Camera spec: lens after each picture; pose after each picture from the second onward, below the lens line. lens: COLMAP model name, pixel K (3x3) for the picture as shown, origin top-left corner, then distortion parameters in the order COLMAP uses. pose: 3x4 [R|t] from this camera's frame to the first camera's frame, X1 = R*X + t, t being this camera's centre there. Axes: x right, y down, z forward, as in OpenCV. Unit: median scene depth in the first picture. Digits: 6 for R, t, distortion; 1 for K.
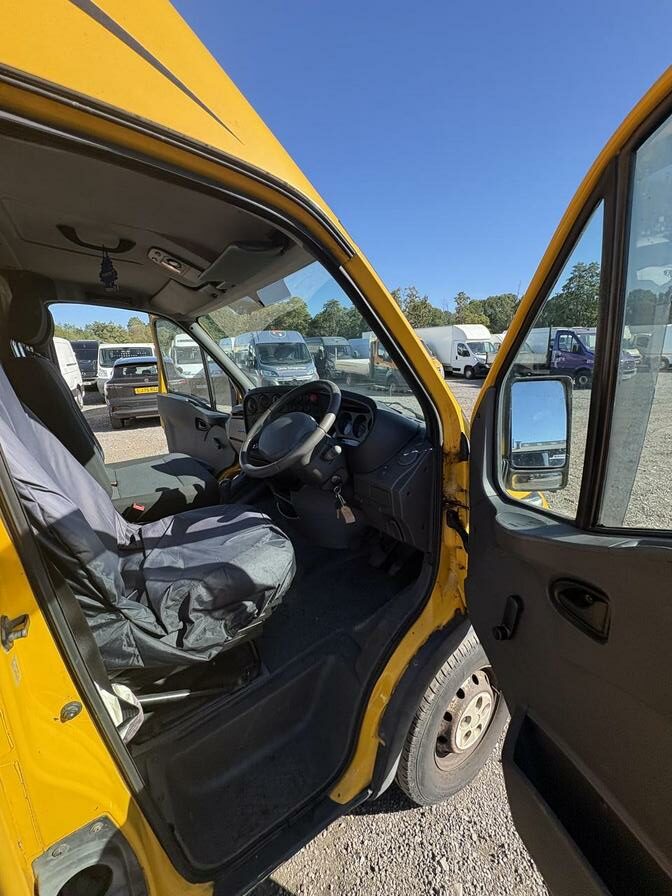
lens RADIAL K [[356.5, 0, 334.3], [0, 356.5, 450.3], [0, 0, 1]] dist [0.011343, 0.000047]
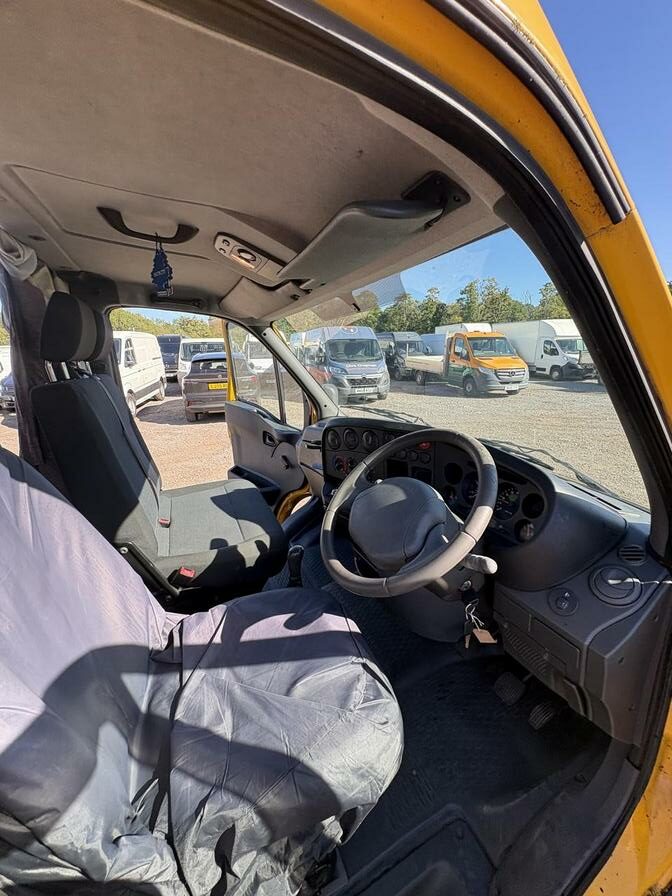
lens RADIAL K [[359.0, 0, 336.5], [0, 359.0, 449.8], [0, 0, 1]] dist [0.000186, -0.000003]
pose [[0.984545, 0.060584, -0.164319, -0.036683], [-0.058546, 0.998136, 0.017224, -0.044663], [0.165057, -0.007338, 0.986257, 0.091378]]
